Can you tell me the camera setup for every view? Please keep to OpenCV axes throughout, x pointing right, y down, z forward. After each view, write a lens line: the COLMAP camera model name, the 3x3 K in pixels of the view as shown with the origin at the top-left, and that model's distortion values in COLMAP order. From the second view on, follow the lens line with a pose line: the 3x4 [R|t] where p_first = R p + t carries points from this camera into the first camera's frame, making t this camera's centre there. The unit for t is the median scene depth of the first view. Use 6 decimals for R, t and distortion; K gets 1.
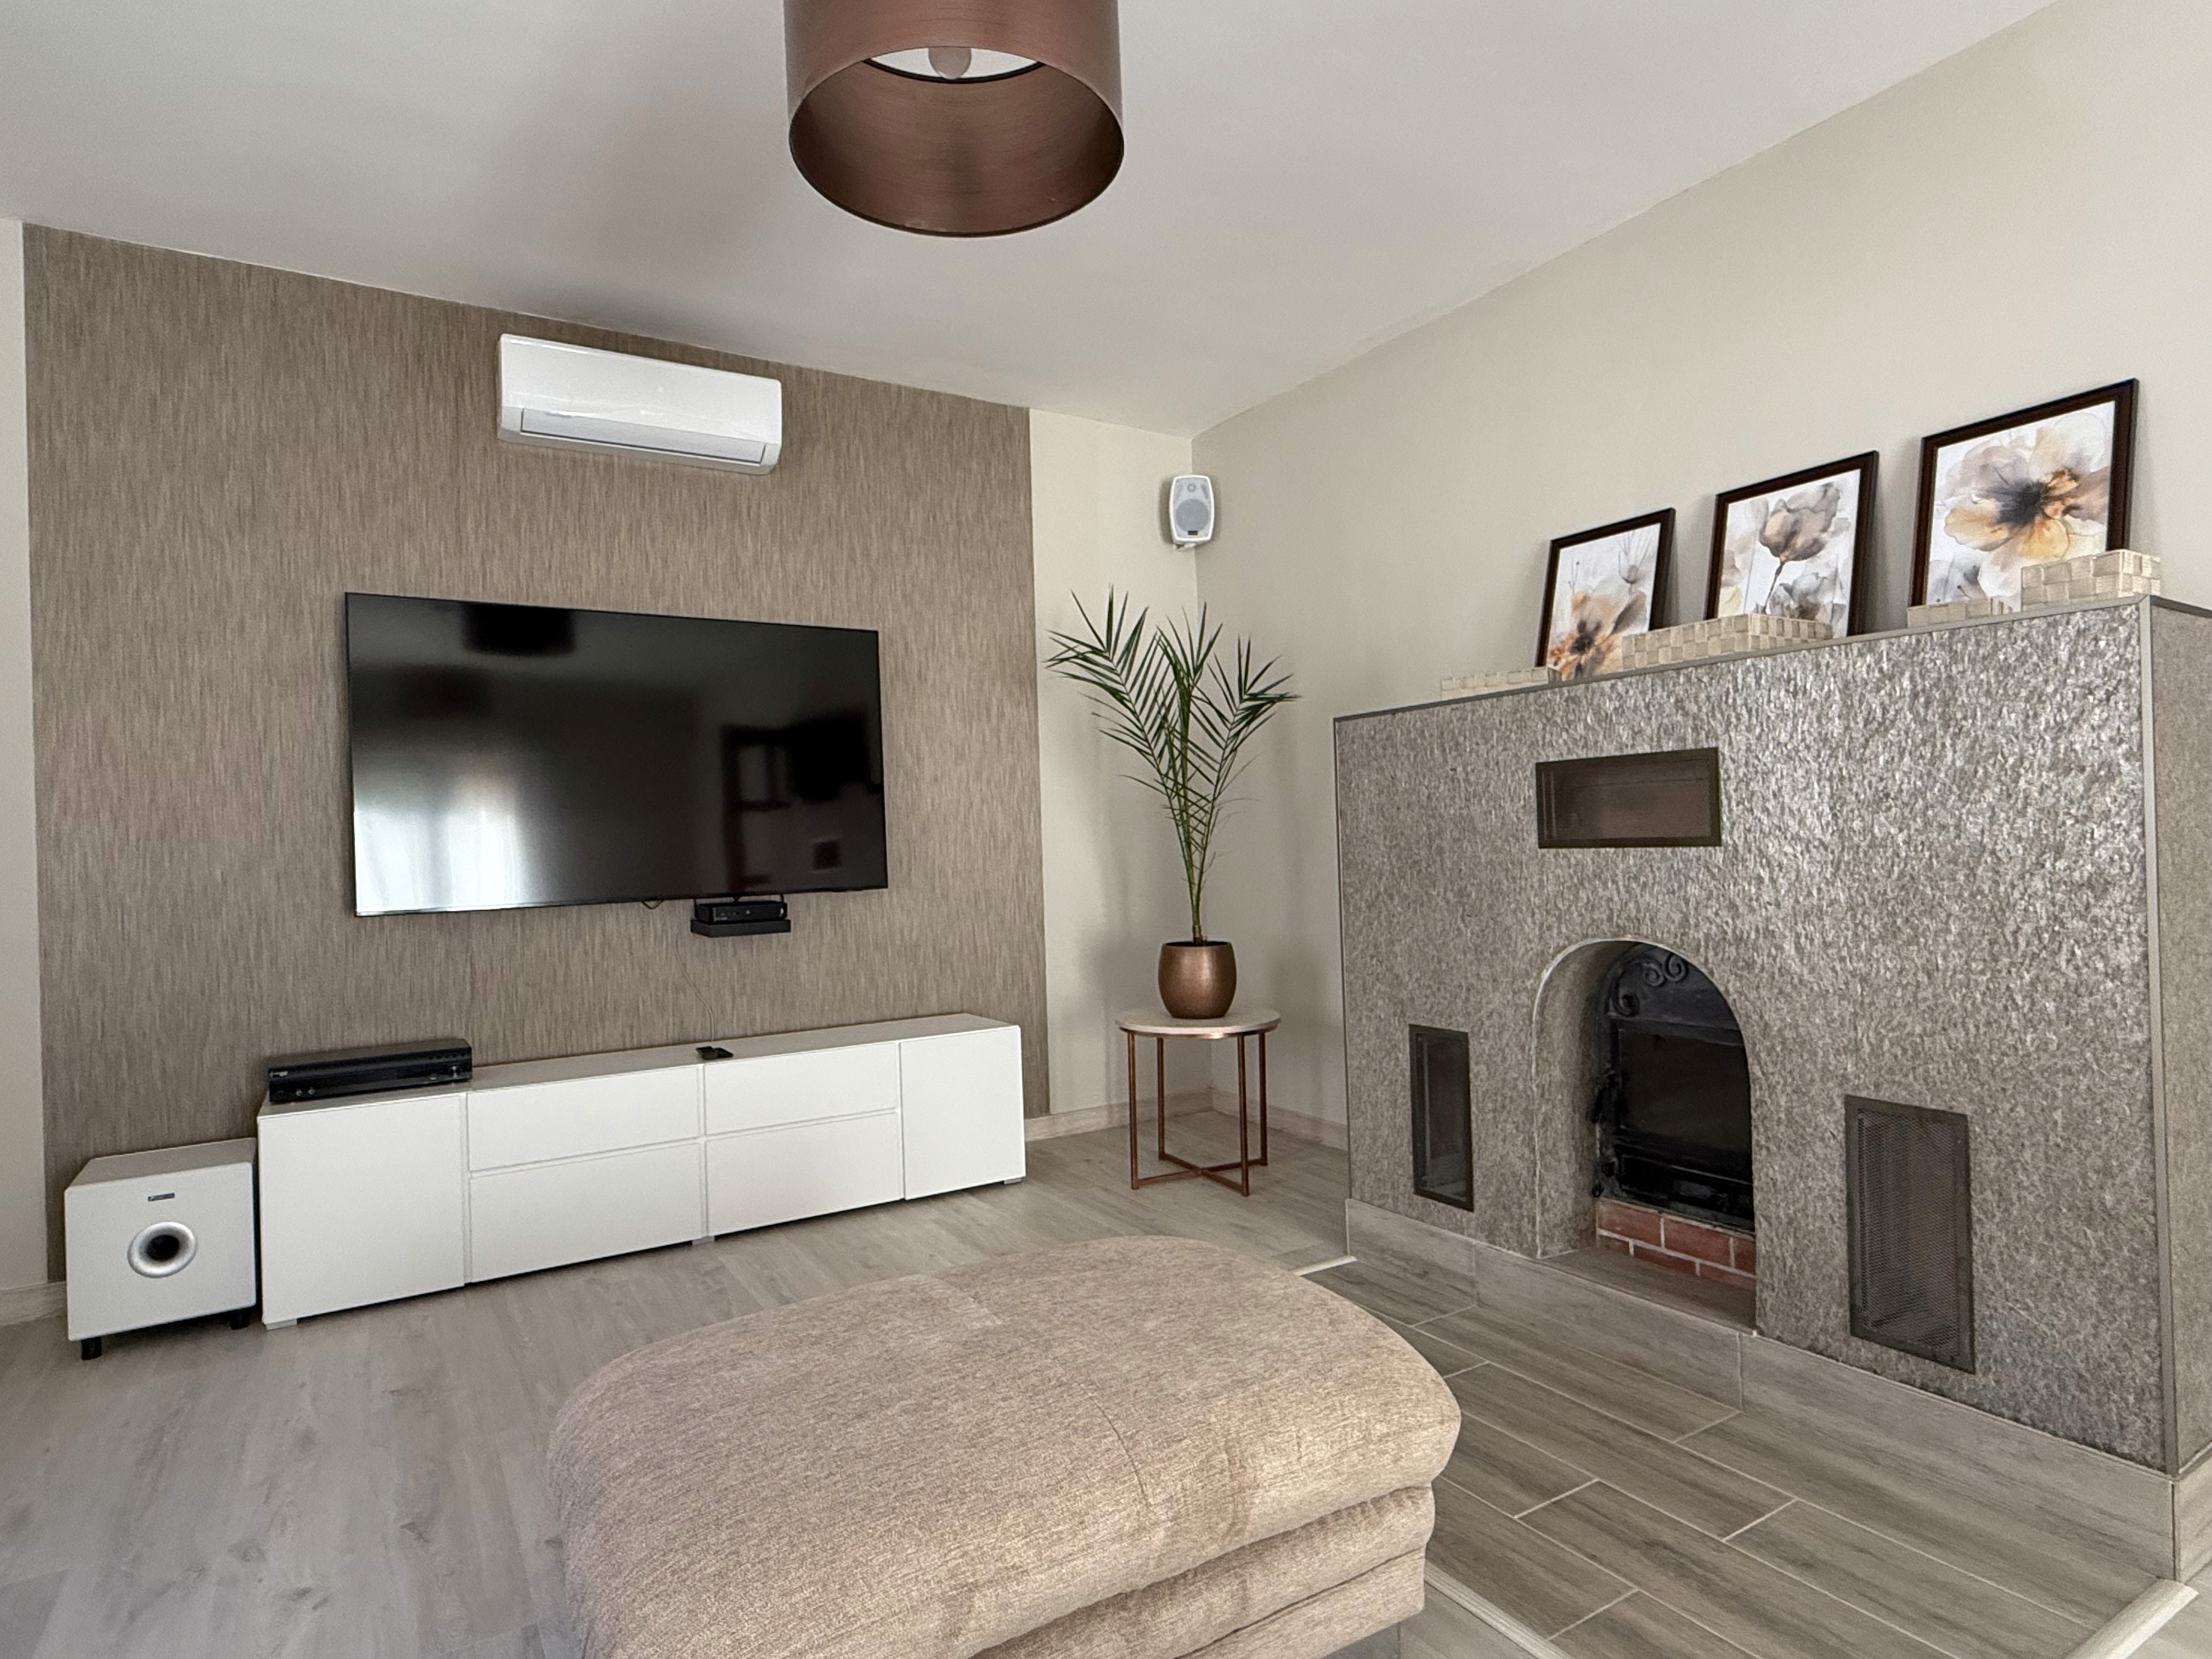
lens RADIAL K [[1160.7, 0, 1095.7], [0, 1160.7, 836.3], [0, 0, 1]] dist [0.001721, -0.001416]
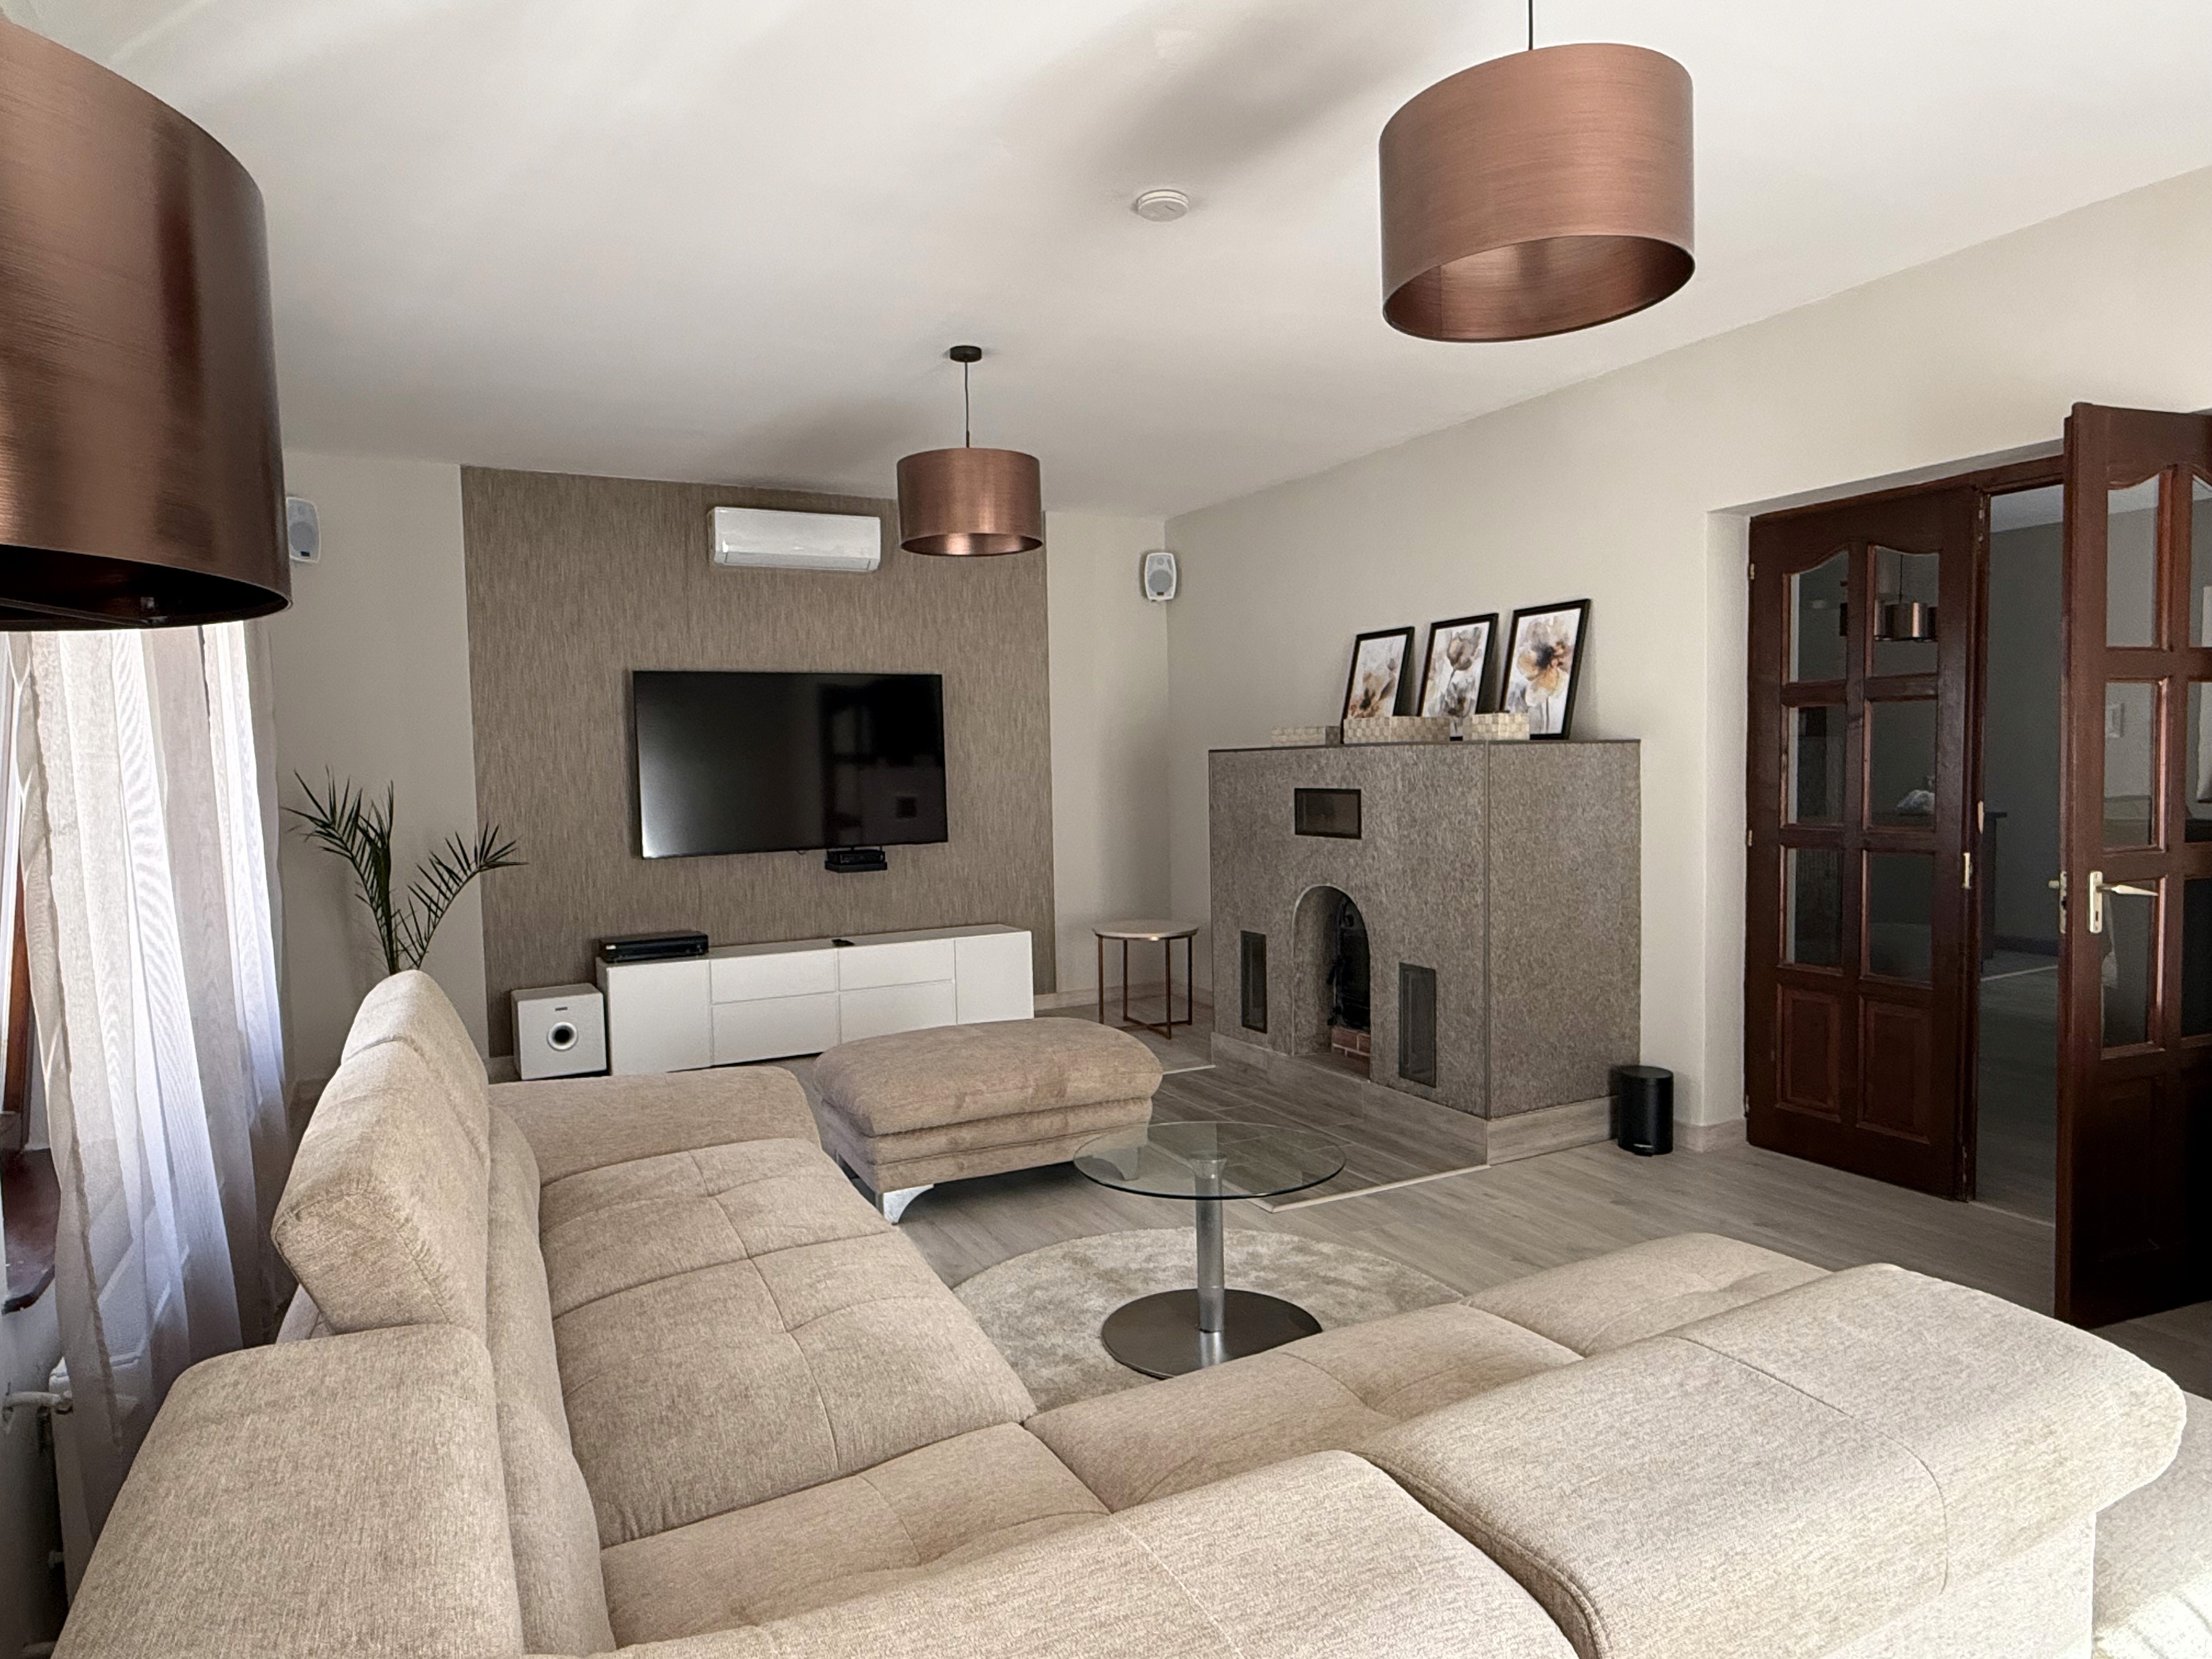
lens RADIAL K [[1282.5, 0, 1109.5], [0, 1282.5, 834.1], [0, 0, 1]] dist [-0.000631, -0.000932]
pose [[0.997979, 0.013376, -0.062118, 0.177994], [-0.009232, 0.997742, 0.066527, -0.102136], [0.062867, -0.065819, 0.995849, -0.863914]]
